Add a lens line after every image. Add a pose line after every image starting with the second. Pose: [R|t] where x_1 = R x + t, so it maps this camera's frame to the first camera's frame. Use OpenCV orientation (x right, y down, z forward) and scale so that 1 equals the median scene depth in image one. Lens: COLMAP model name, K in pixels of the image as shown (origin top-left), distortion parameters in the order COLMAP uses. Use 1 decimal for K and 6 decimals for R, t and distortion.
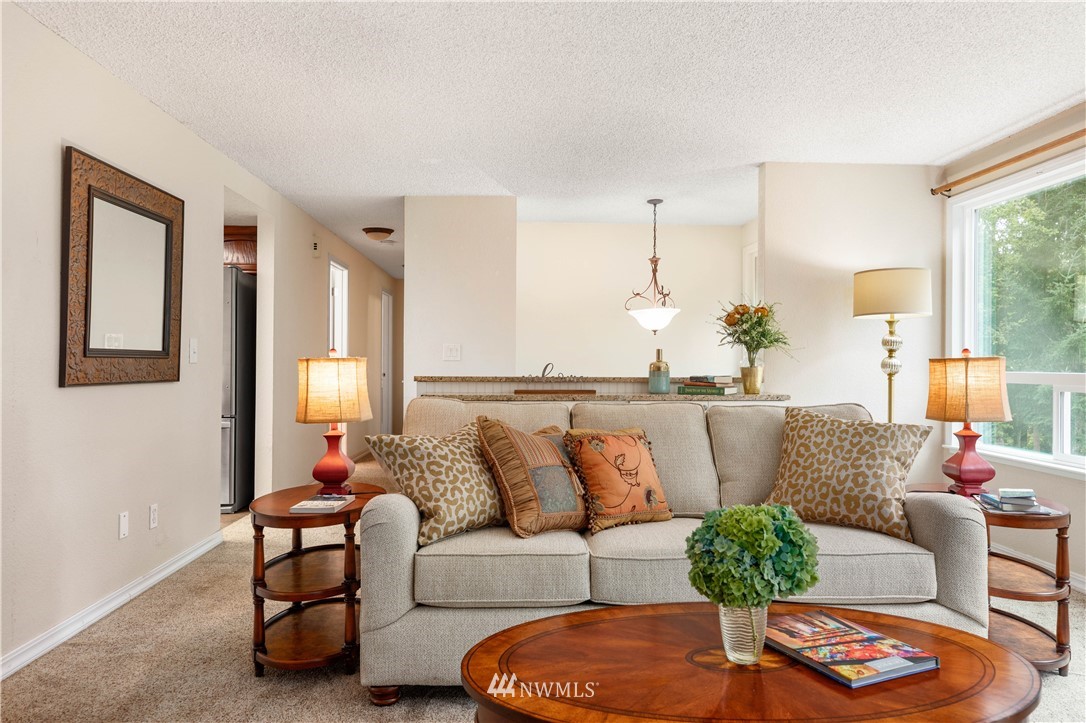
lens RADIAL K [[733.6, 0, 538.5], [0, 733.6, 361.9], [0, 0, 1]] dist [0.016933, -0.004935]
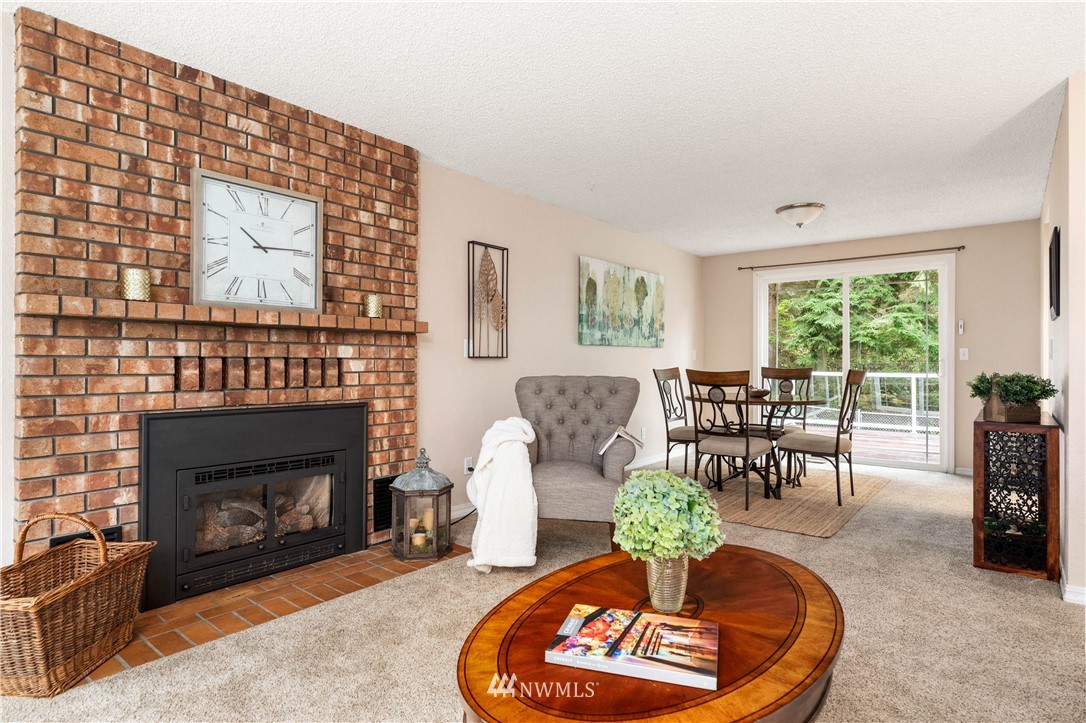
lens RADIAL K [[580.0, 0, 556.2], [0, 580.0, 360.3], [0, 0, 1]] dist [0.002702, -0.000622]
pose [[-0.643128, -0.009844, -0.765696, 0.650659], [-0.006183, 0.999952, -0.007663, 0.019960], [0.765734, -0.000194, -0.643157, 0.876008]]
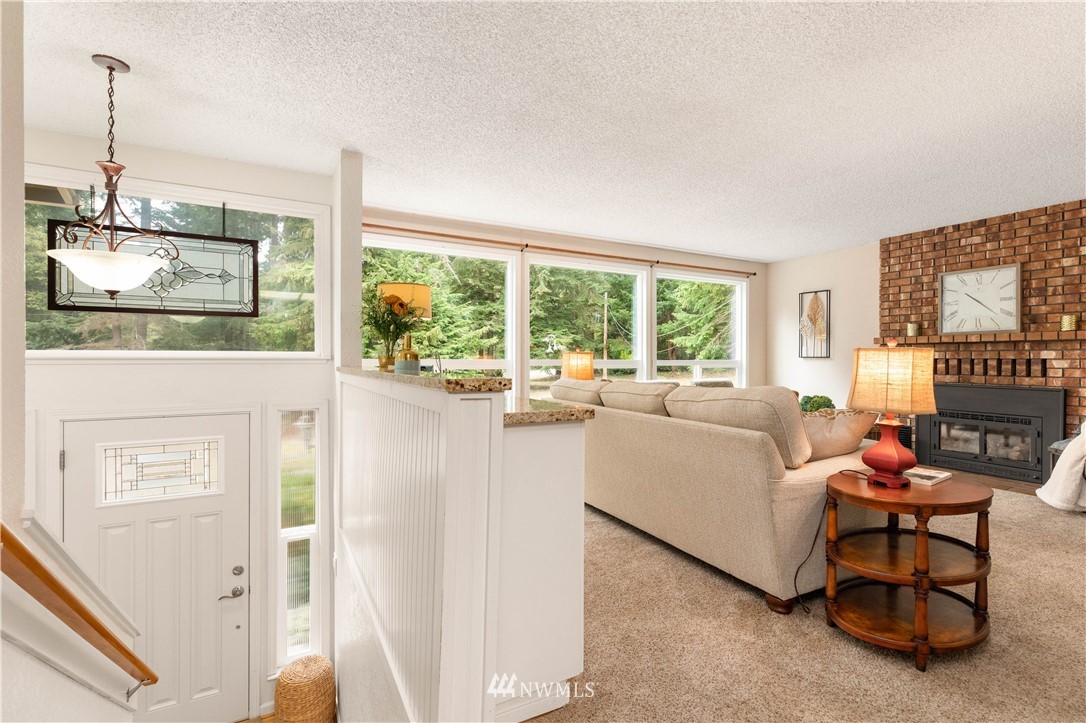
lens RADIAL K [[515.4, 0, 540.0], [0, 515.4, 360.3], [0, 0, 1]] dist [0.009798, -0.001290]
pose [[-0.445402, -0.008633, 0.895289, -0.799166], [-0.004455, 0.999963, 0.007426, 0.008256], [-0.895320, -0.000681, -0.445424, 1.992542]]
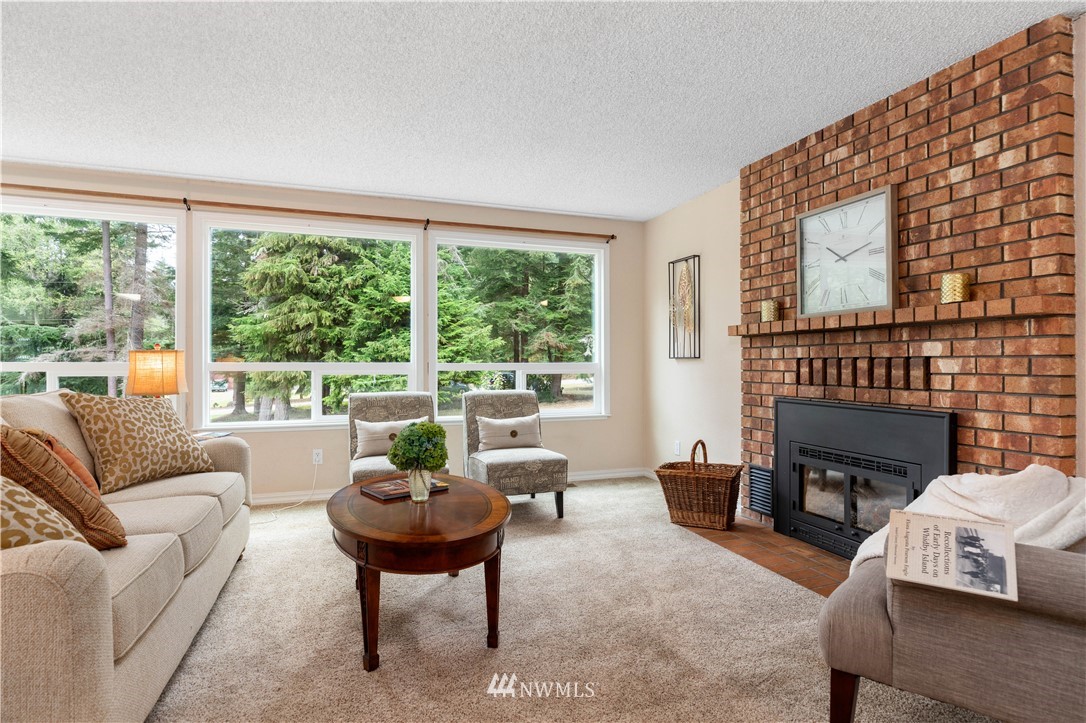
lens RADIAL K [[580.0, 0, 548.1], [0, 580.0, 361.7], [0, 0, 1]] dist [0.002702, -0.000622]
pose [[-0.297862, -0.001515, 0.954608, -0.797140], [-0.000928, 0.999999, 0.001297, 0.016715], [-0.954609, -0.000499, -0.297863, 0.693347]]
